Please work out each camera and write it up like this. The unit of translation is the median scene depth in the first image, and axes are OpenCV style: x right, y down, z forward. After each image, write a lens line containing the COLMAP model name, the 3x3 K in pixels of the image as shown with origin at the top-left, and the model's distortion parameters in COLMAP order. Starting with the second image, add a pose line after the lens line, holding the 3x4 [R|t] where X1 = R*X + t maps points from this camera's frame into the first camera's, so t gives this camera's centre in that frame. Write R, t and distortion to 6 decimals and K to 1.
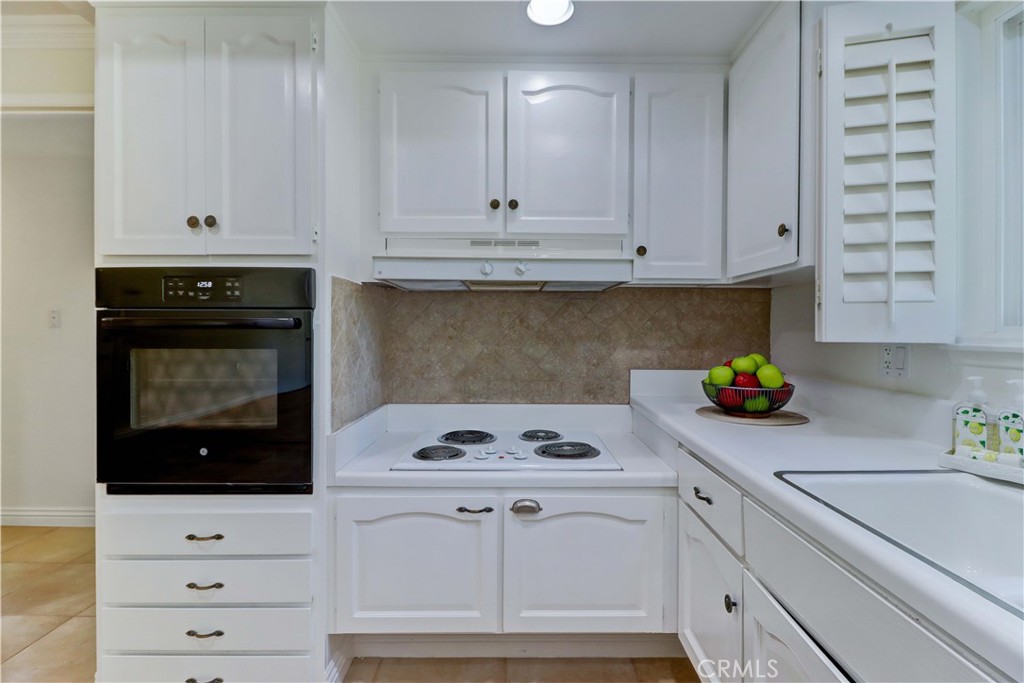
lens RADIAL K [[475.3, 0, 514.1], [0, 475.3, 332.7], [0, 0, 1]] dist [0.018033, -0.009249]
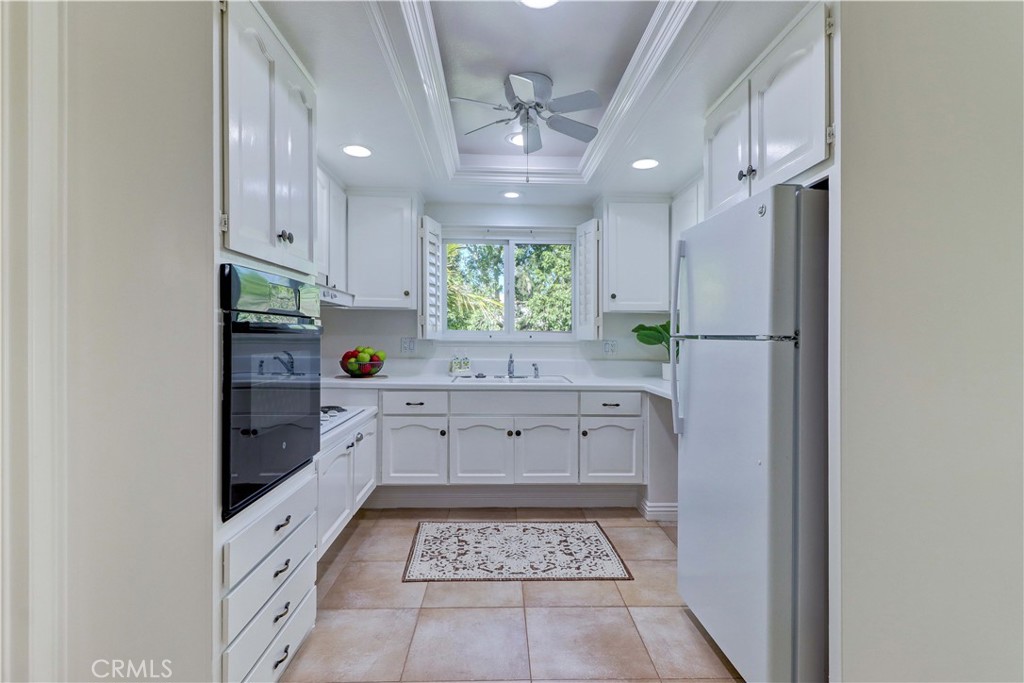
lens RADIAL K [[475.3, 0, 517.3], [0, 475.3, 336.2], [0, 0, 1]] dist [0.018033, -0.009249]
pose [[-0.044533, -0.004321, 0.998999, -1.471410], [0.000296, 0.999991, 0.004338, -0.006679], [-0.999008, 0.000489, -0.044531, 0.431640]]
